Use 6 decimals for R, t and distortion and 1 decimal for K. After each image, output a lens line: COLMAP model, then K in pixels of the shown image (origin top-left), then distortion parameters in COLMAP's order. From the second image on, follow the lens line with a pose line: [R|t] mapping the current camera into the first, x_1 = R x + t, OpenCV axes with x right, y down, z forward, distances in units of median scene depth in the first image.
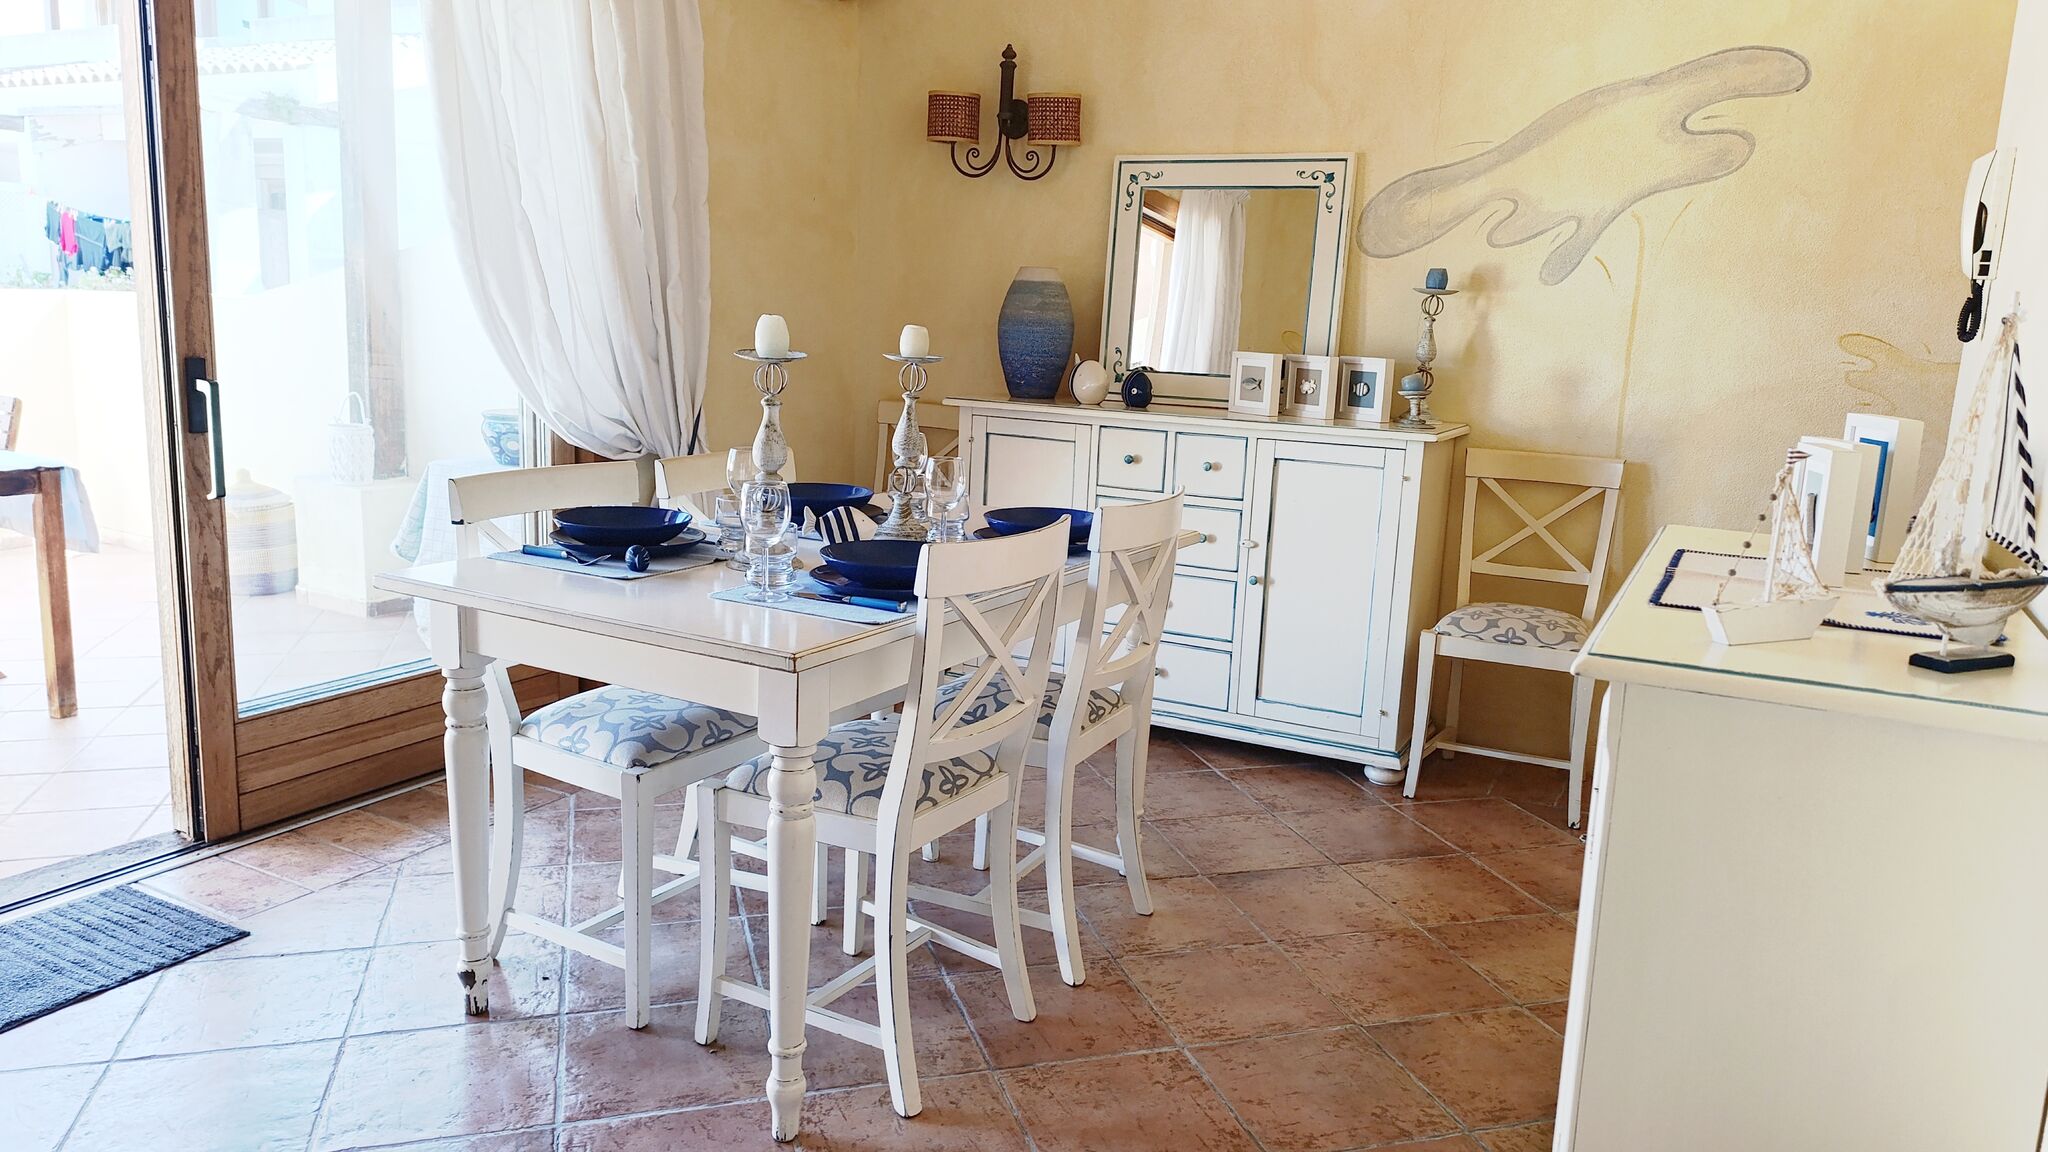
lens RADIAL K [[1403.7, 0, 1029.2], [0, 1403.7, 561.0], [0, 0, 1]] dist [0.044390, -0.056360]
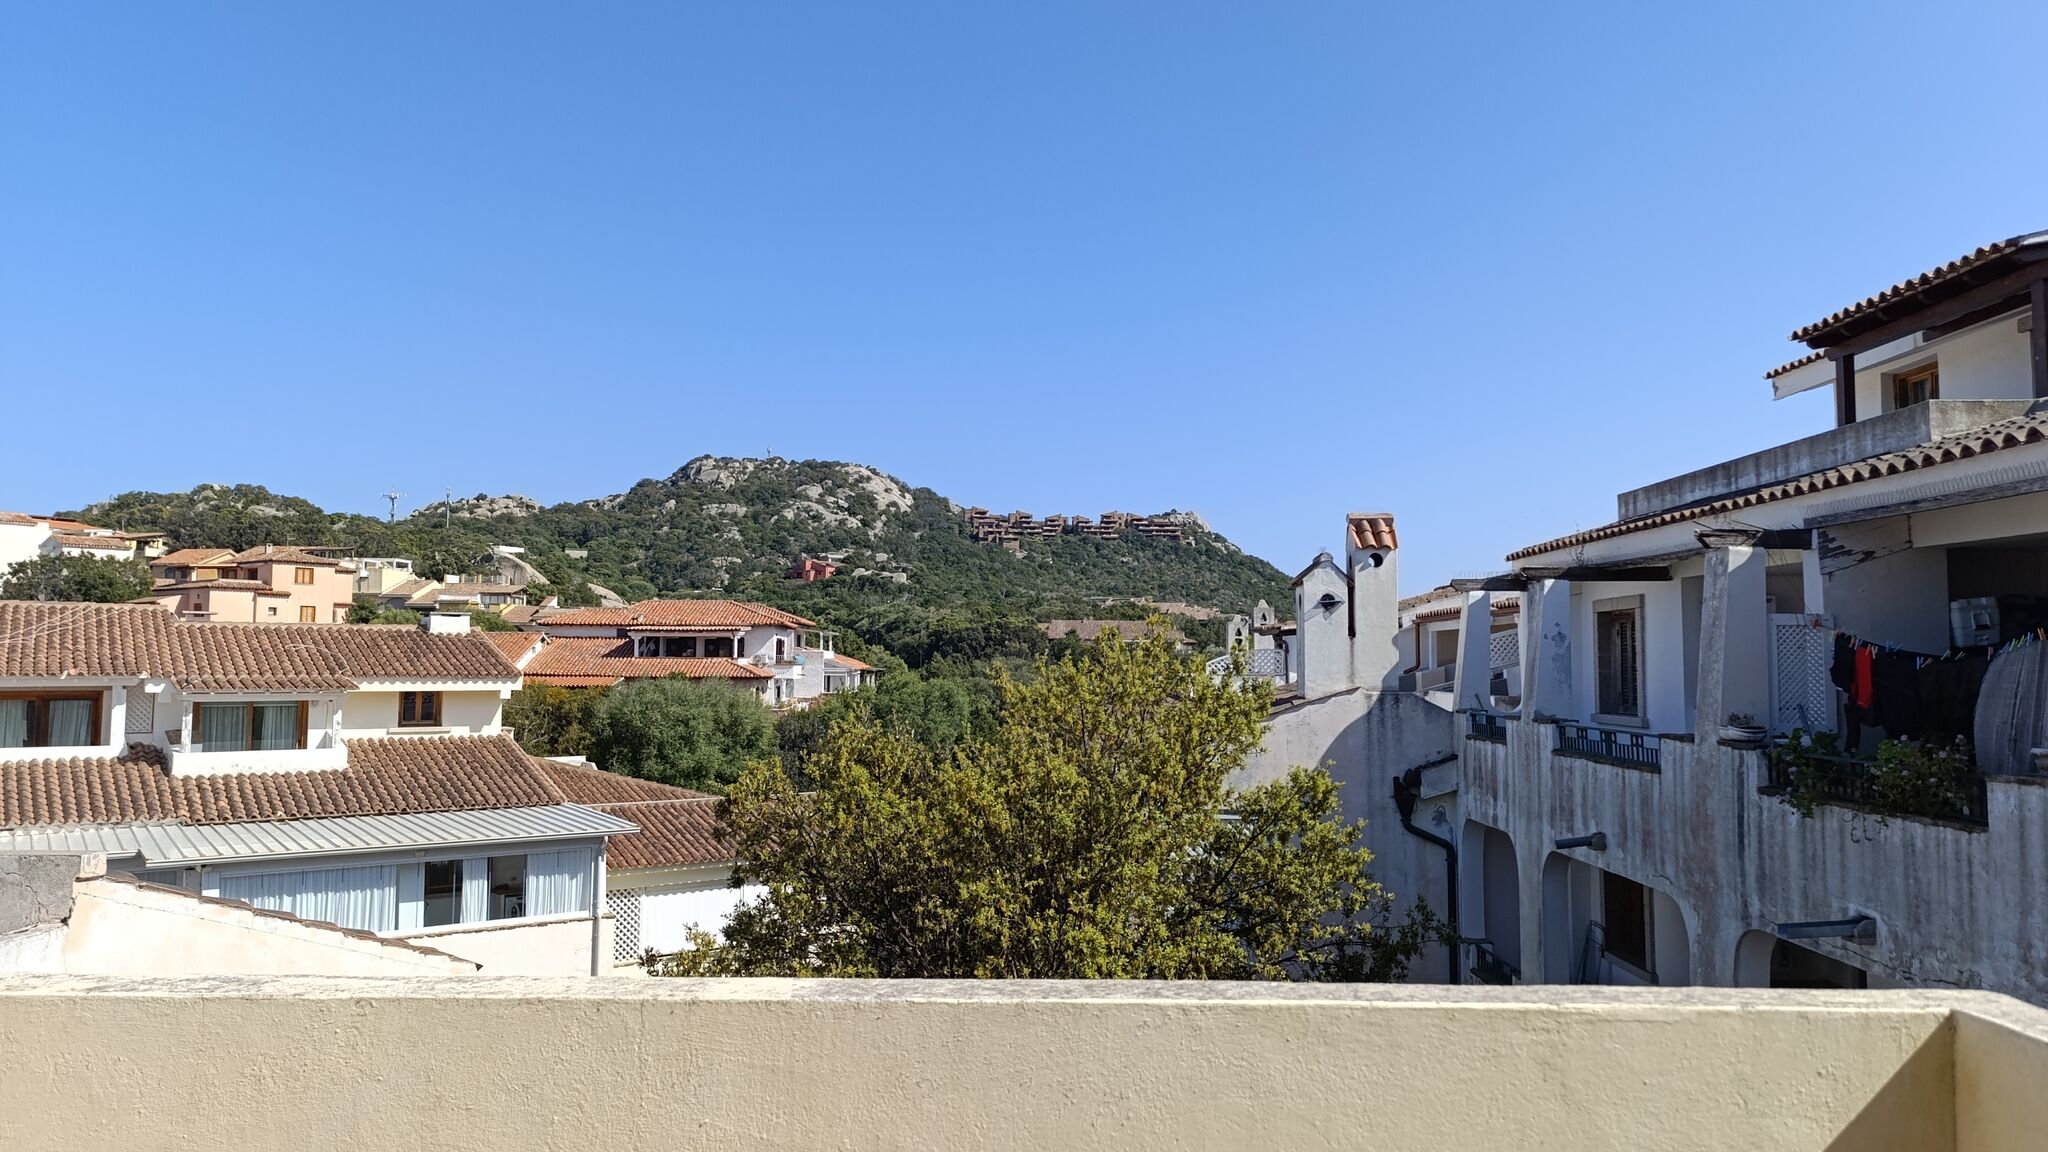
lens RADIAL K [[1403.7, 0, 1038.6], [0, 1403.7, 570.3], [0, 0, 1]] dist [0.044390, -0.056360]
pose [[0.453843, -0.098363, -0.885636, -0.851726], [-0.147399, 0.971910, -0.183480, -0.343371], [0.878806, 0.213813, 0.426596, 1.172800]]
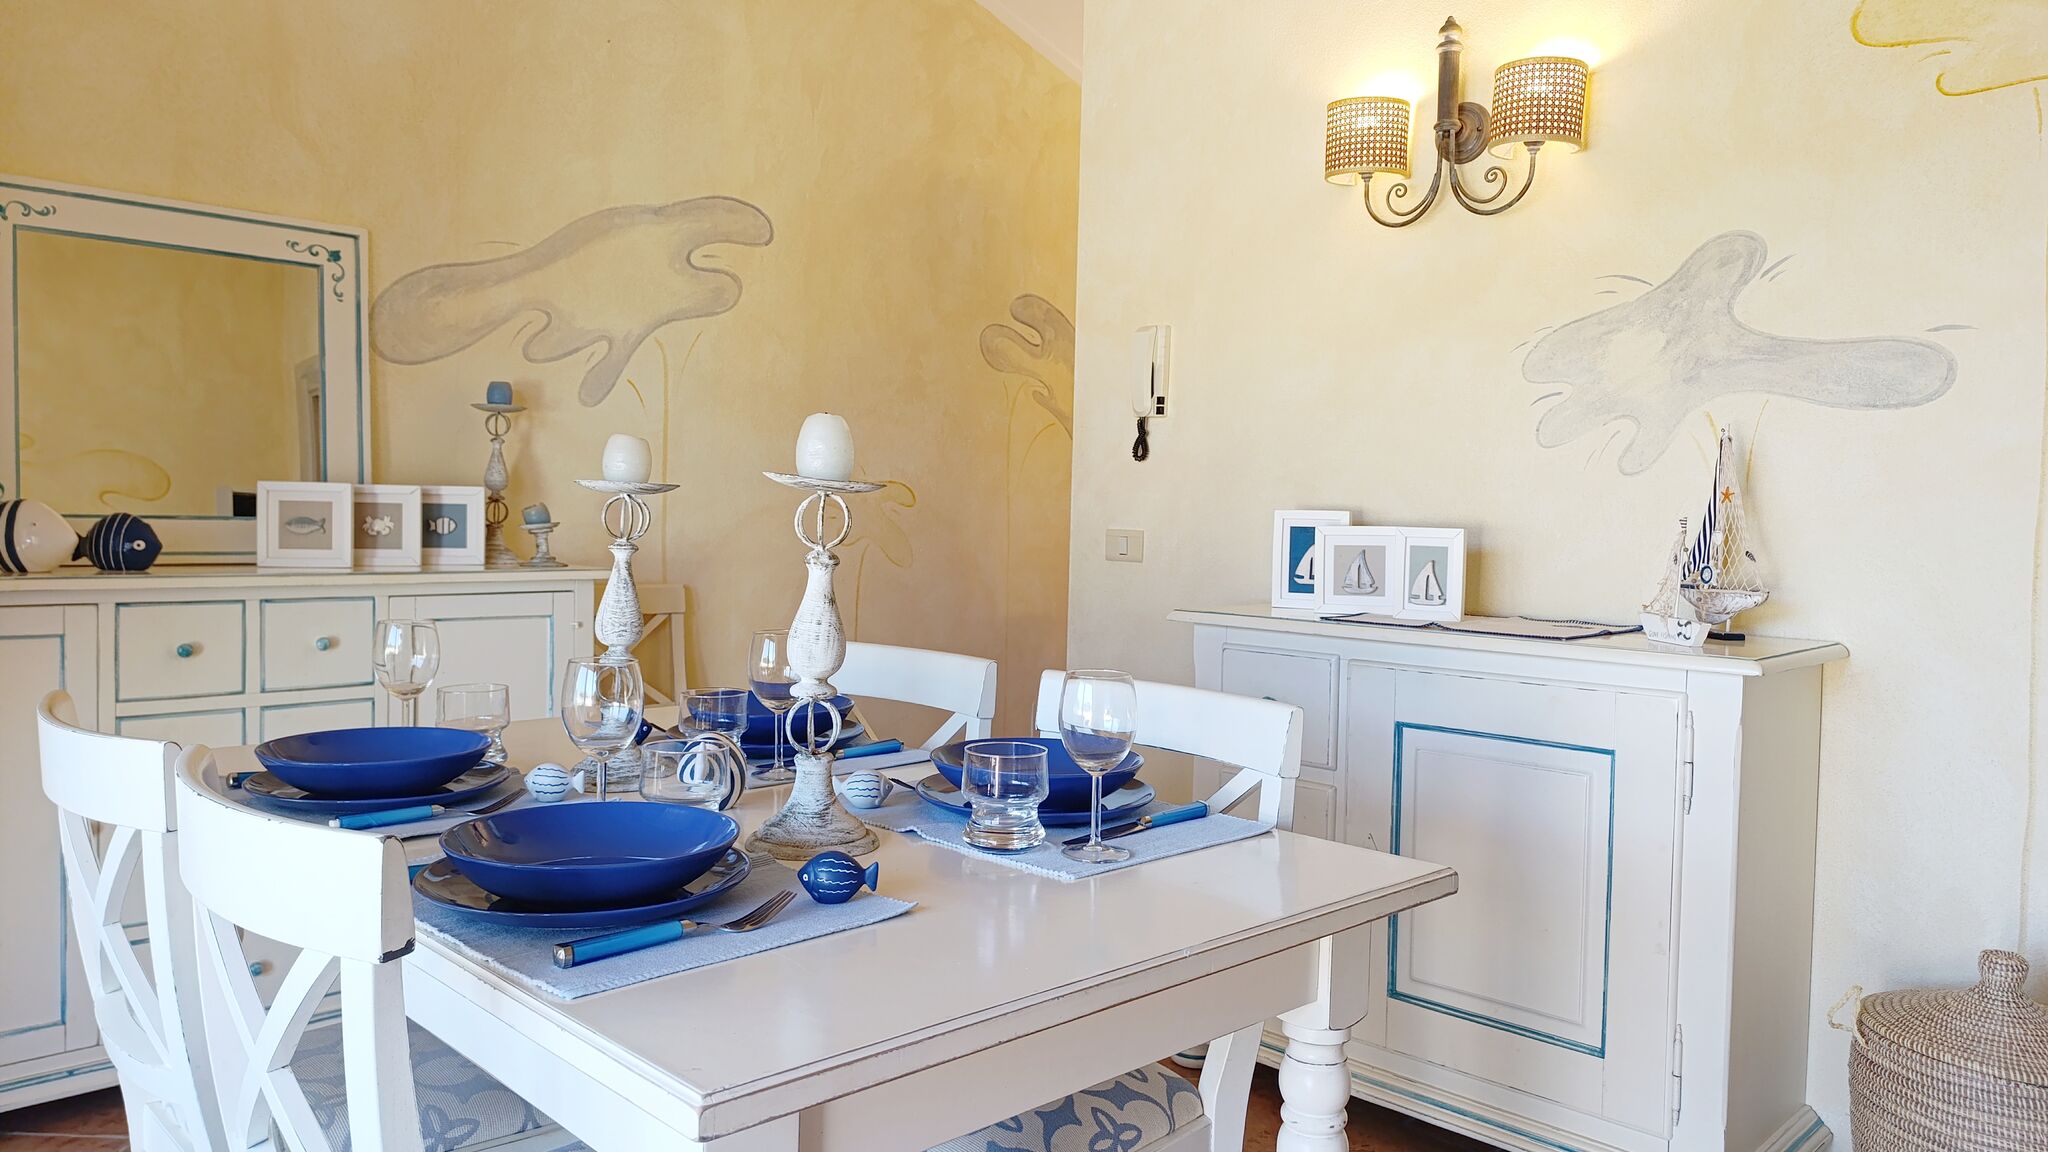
lens RADIAL K [[1403.7, 0, 1021.8], [0, 1403.7, 564.4], [0, 0, 1]] dist [0.044390, -0.056360]
pose [[0.288872, -0.071586, 0.954688, -0.456875], [0.158538, 0.987009, 0.026039, -0.072410], [-0.944150, 0.143833, 0.296469, 0.476962]]
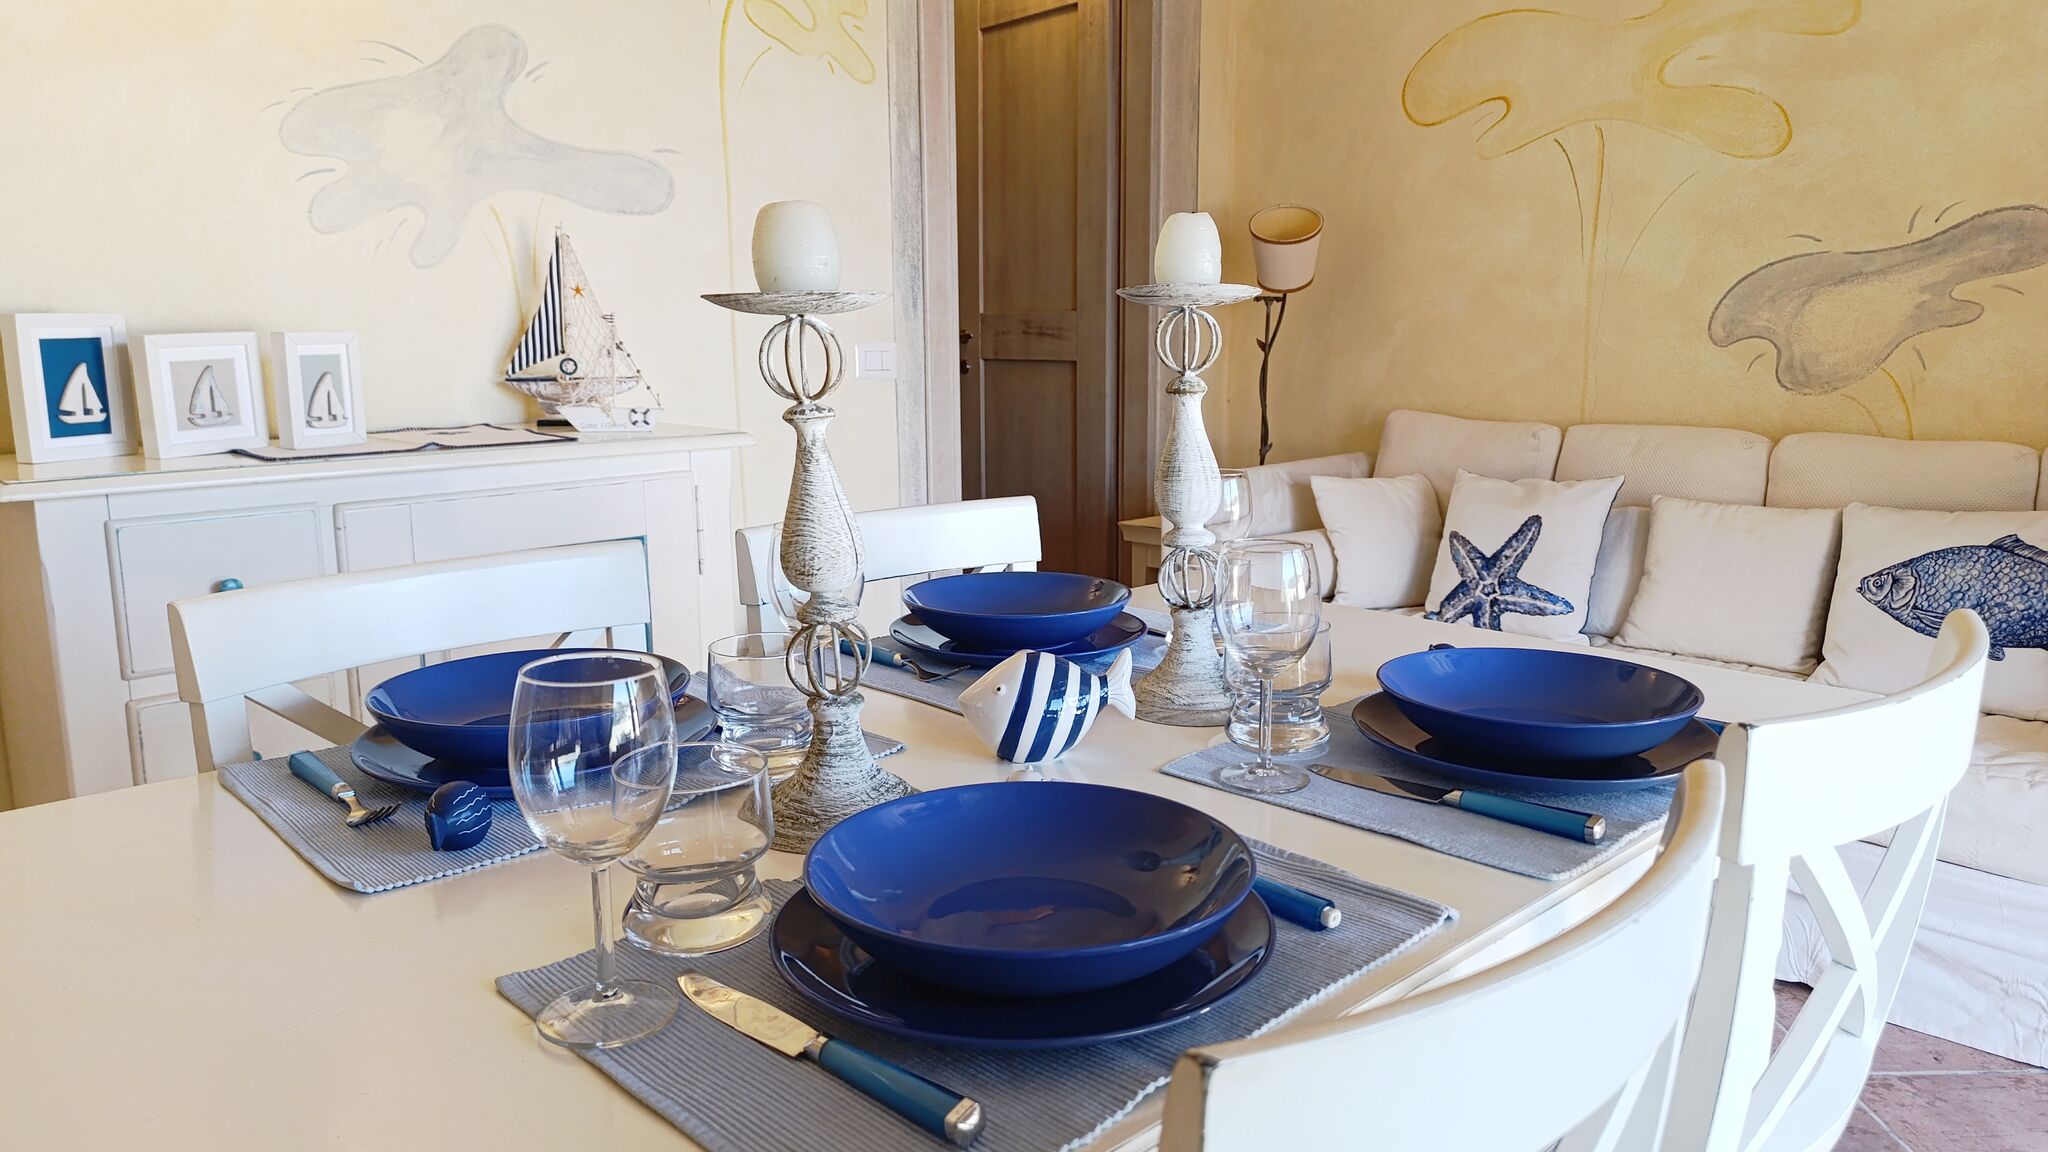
lens RADIAL K [[1403.7, 0, 1032.3], [0, 1403.7, 570.4], [0, 0, 1]] dist [0.044390, -0.056360]
pose [[-0.955333, -0.086862, 0.282477, -0.170413], [0.019642, 0.935054, 0.353961, -0.146522], [-0.294877, 0.343699, -0.891582, 0.948903]]
